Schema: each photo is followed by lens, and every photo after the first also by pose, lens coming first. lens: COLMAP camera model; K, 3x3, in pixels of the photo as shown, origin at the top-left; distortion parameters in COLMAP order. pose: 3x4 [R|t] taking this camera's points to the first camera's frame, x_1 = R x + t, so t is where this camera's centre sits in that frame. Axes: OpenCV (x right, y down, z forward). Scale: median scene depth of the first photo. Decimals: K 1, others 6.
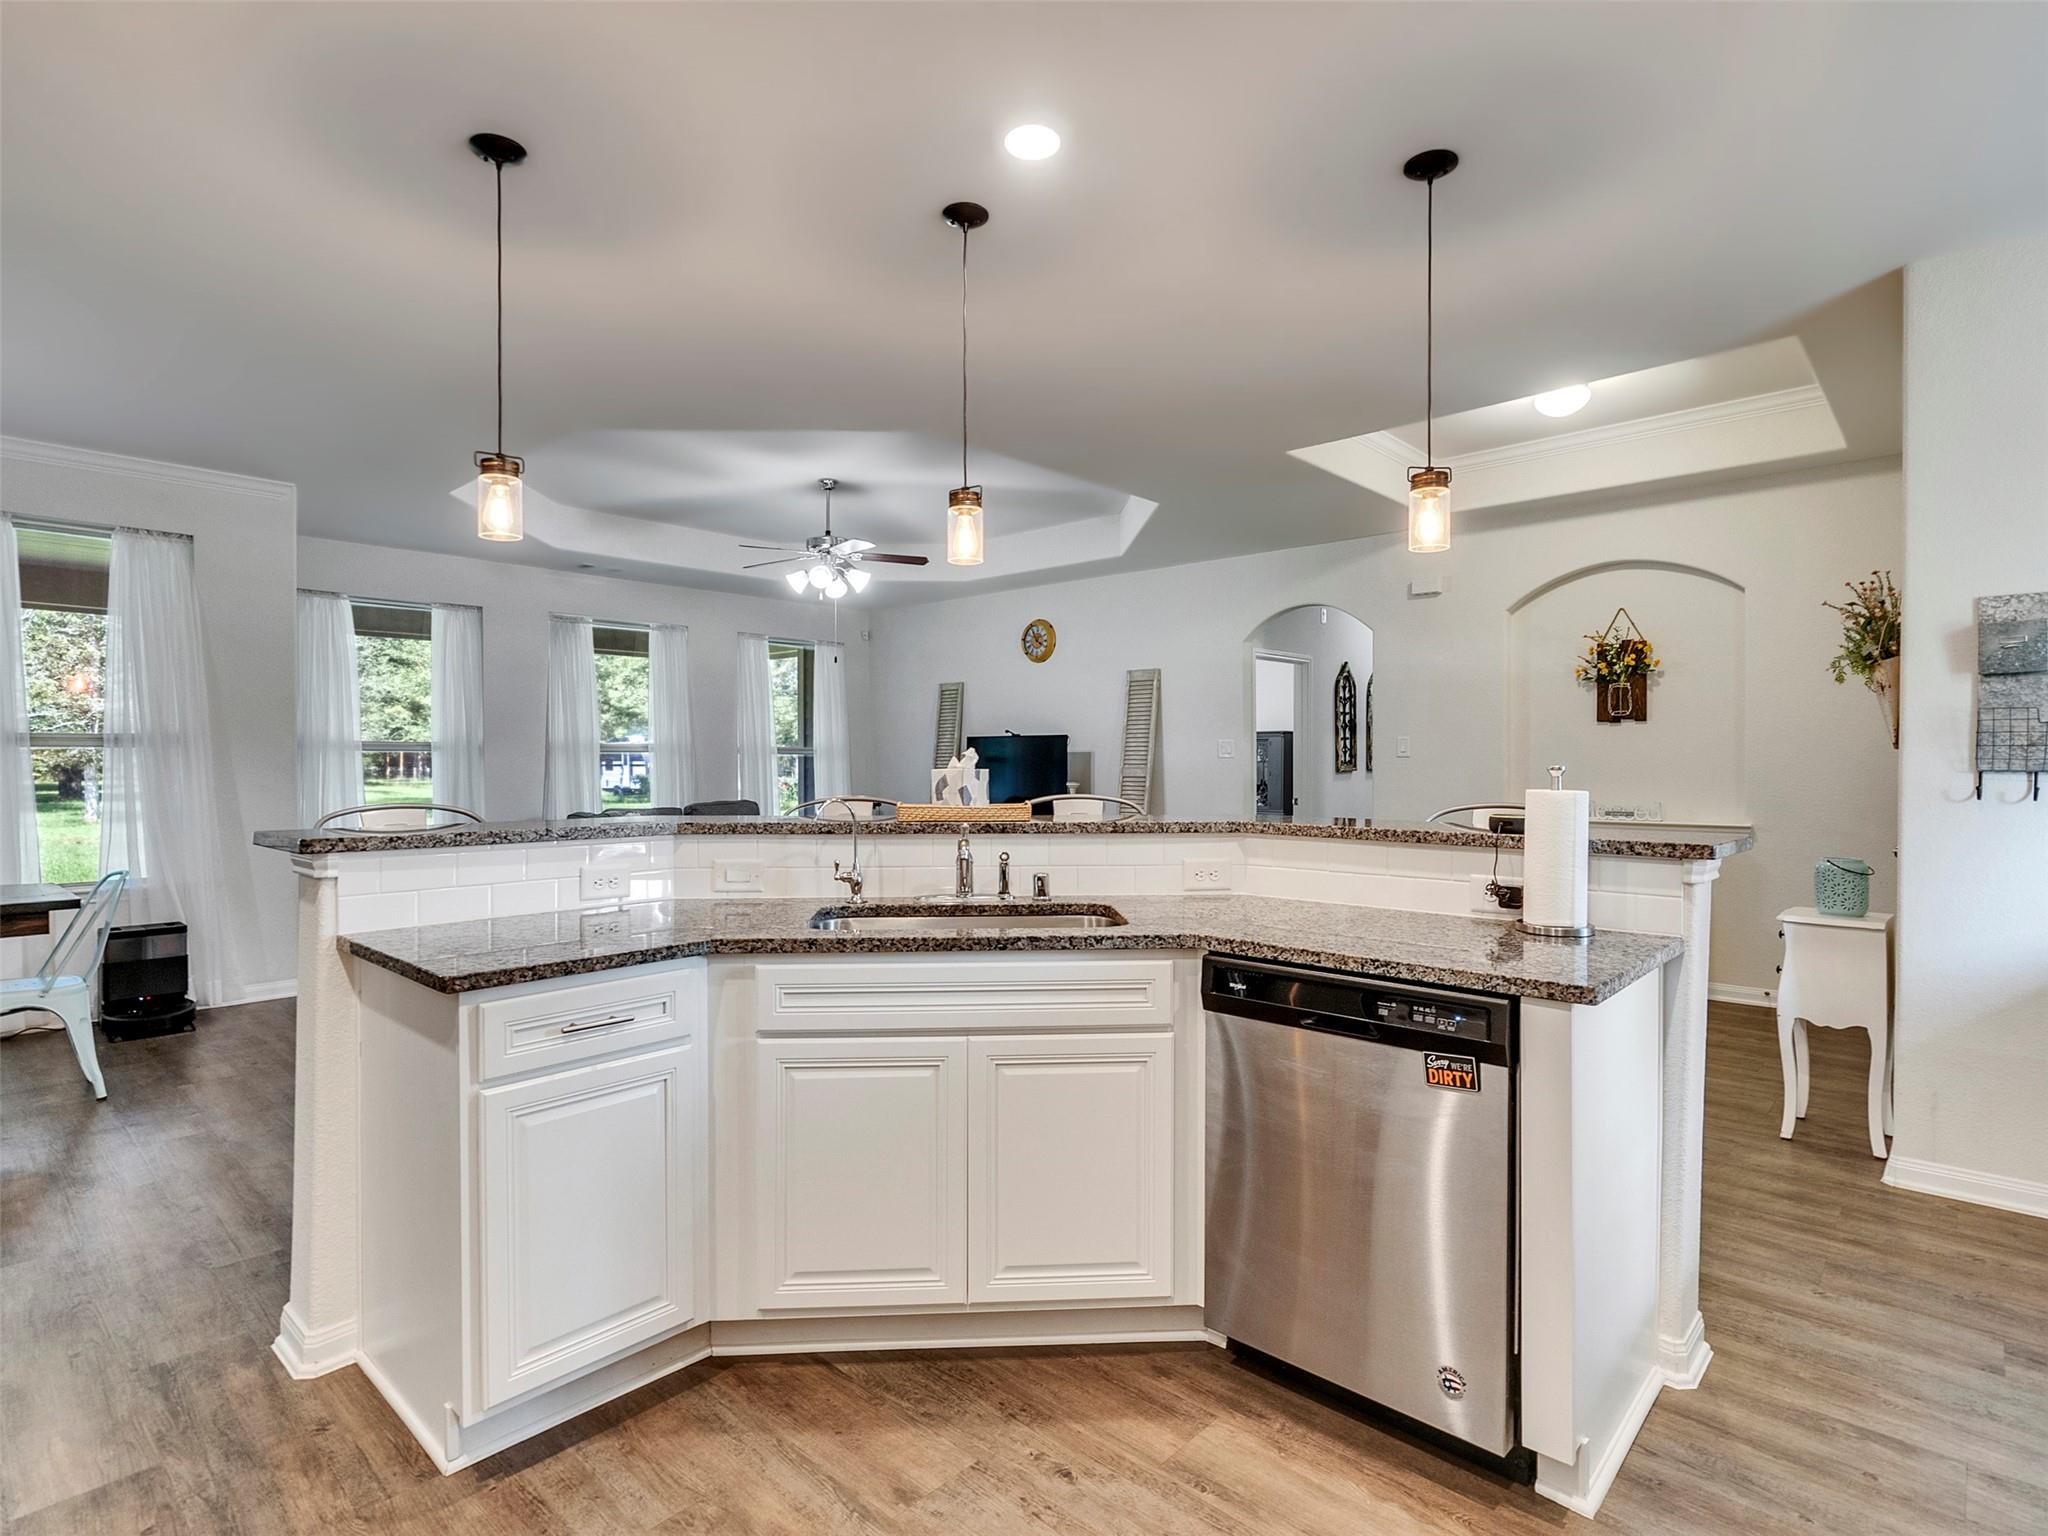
lens RADIAL K [[1043.8, 0, 1014.3], [0, 1043.8, 766.2], [0, 0, 1]] dist [-0.003205, -0.000590]
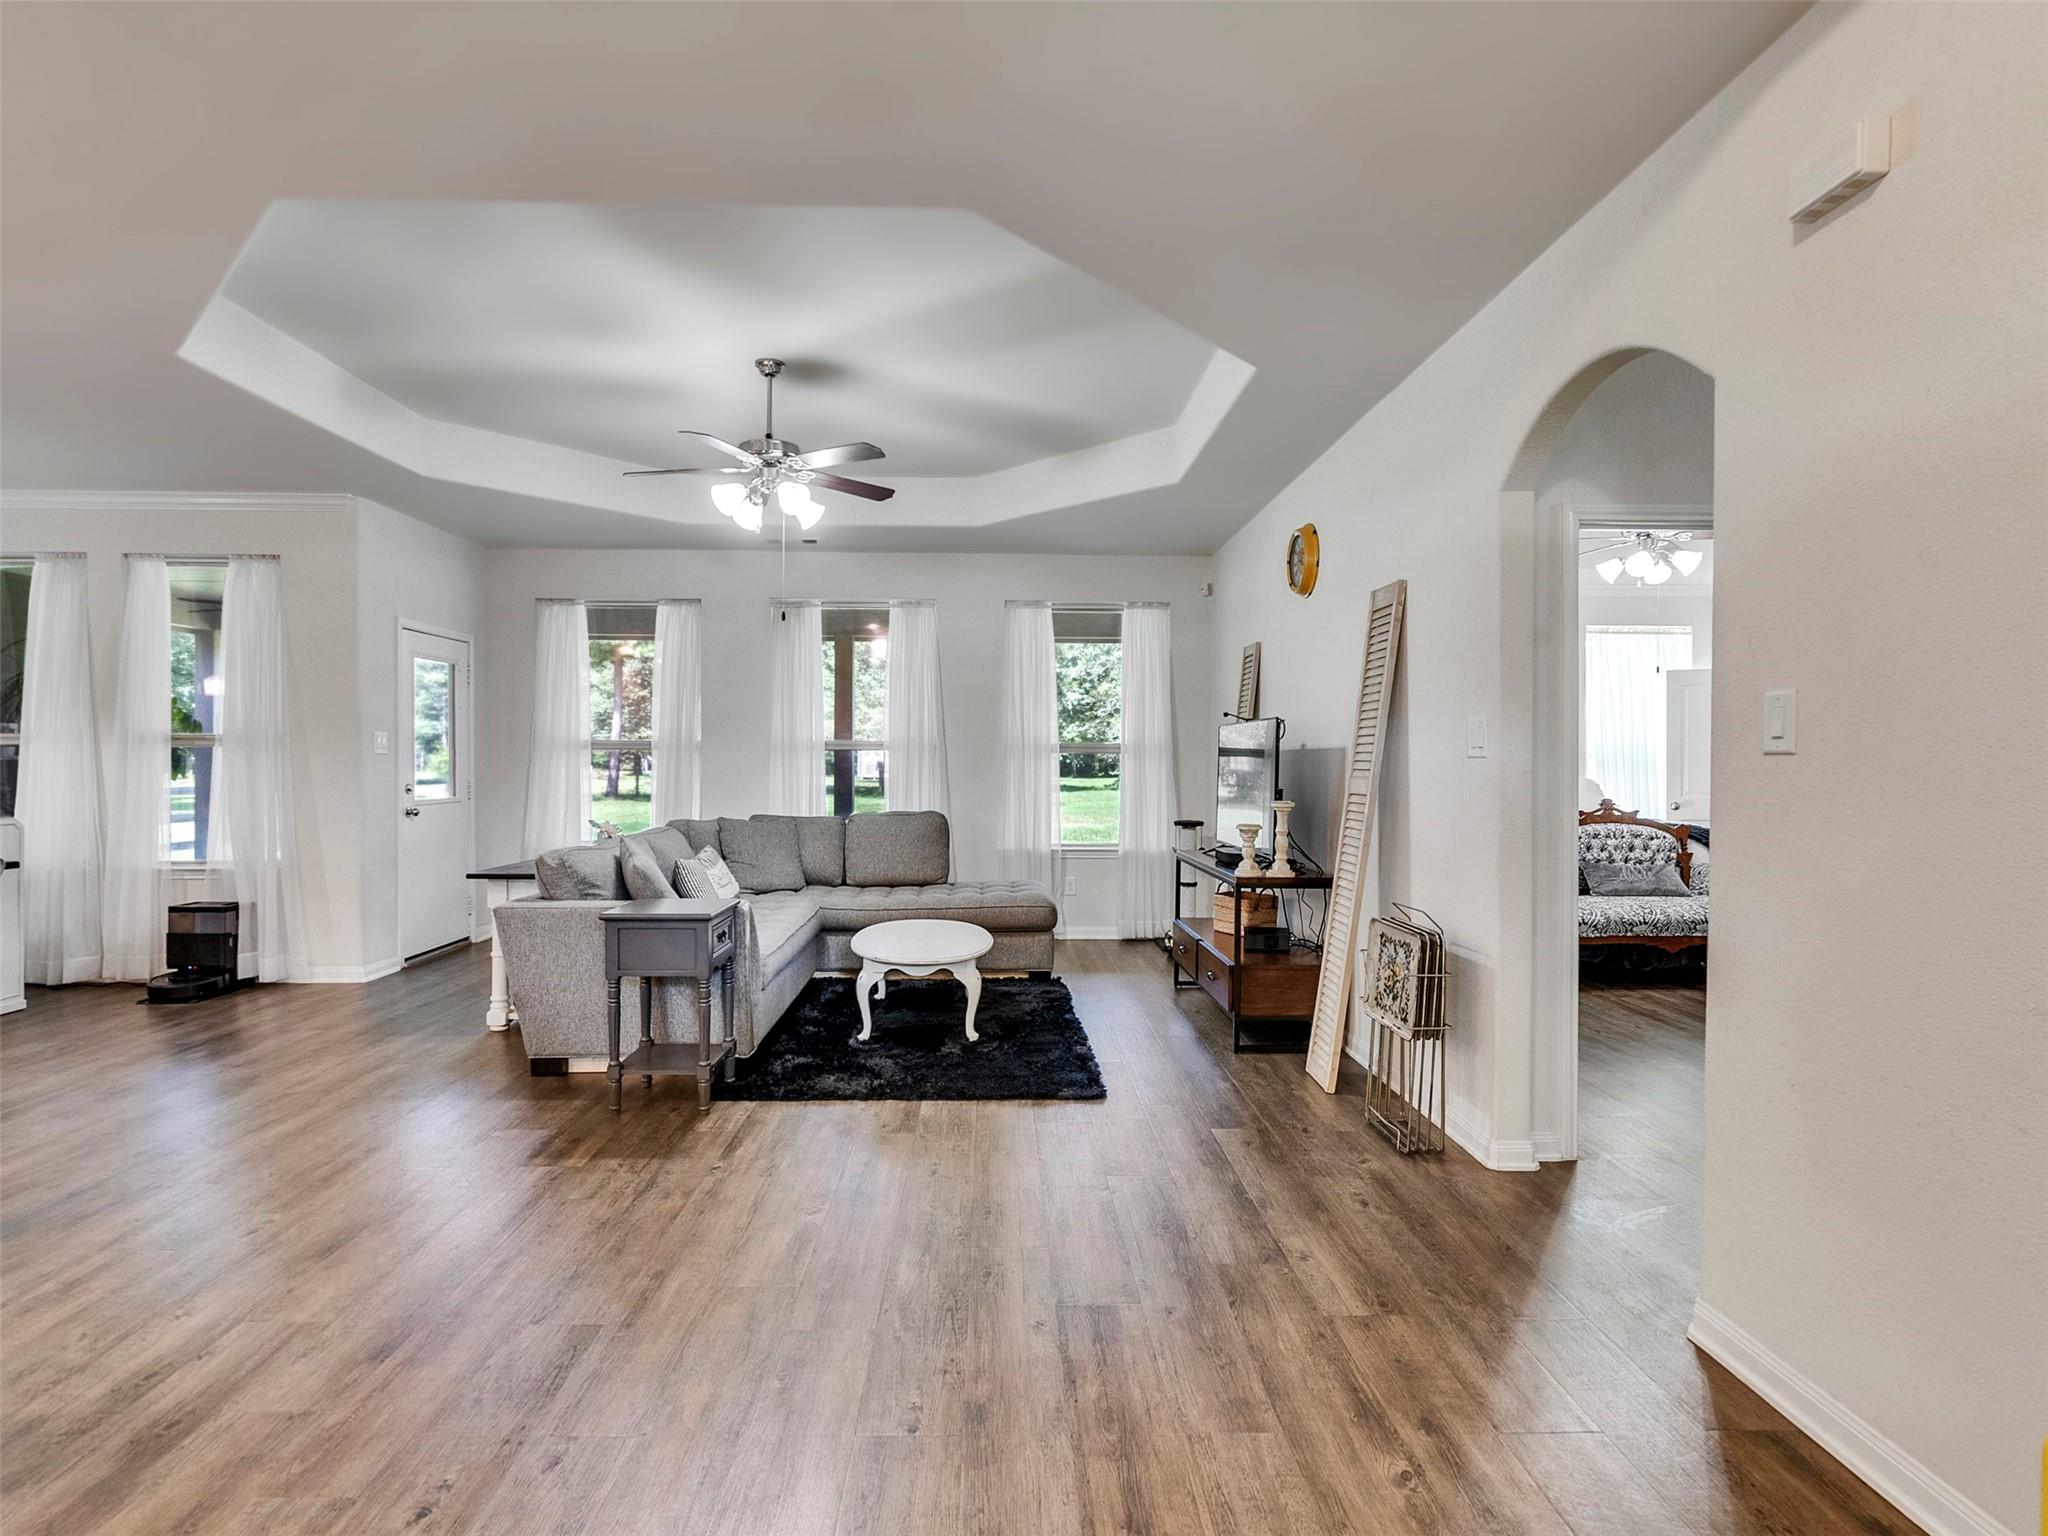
lens RADIAL K [[1048.1, 0, 1014.3], [0, 1048.1, 765.5], [0, 0, 1]] dist [-0.006162, 0.003764]
pose [[0.698626, 0.006152, -0.715461, 0.495772], [-0.008511, 0.999964, 0.000287, -0.003592], [0.715437, 0.005889, 0.698653, 0.696531]]
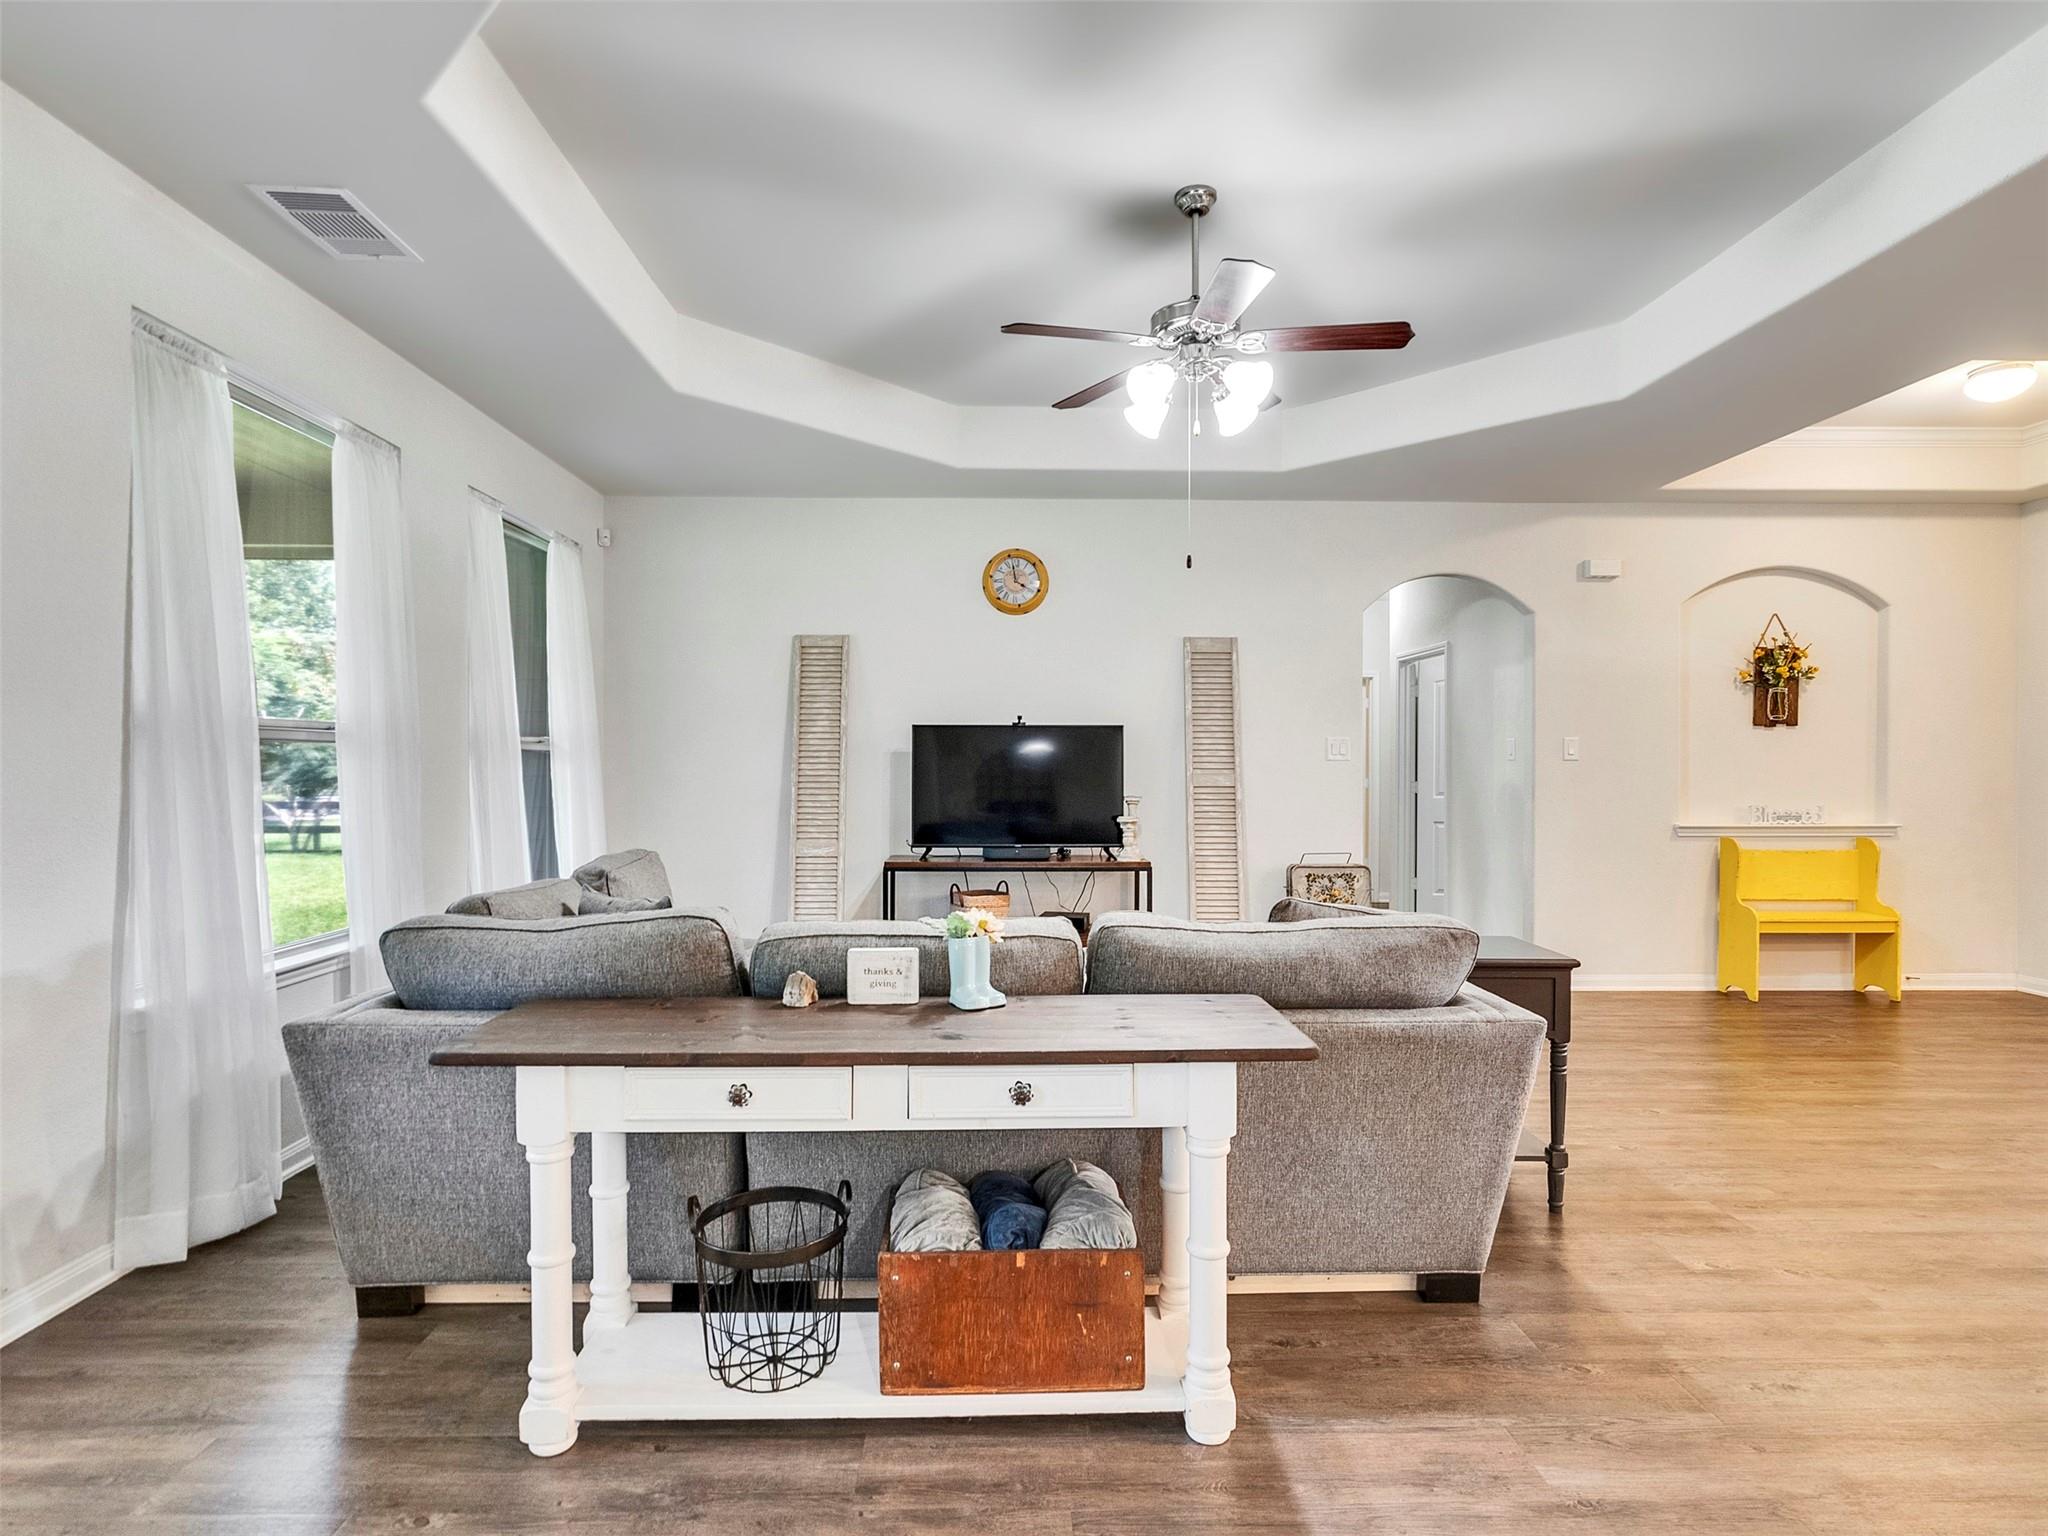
lens RADIAL K [[1048.1, 0, 1014.3], [0, 1048.1, 765.5], [0, 0, 1]] dist [-0.006162, 0.003764]
pose [[0.716891, -0.000653, 0.697185, -0.649356], [0.001975, 0.999997, -0.001094, -0.004822], [-0.697183, 0.002161, 0.716890, 0.786919]]
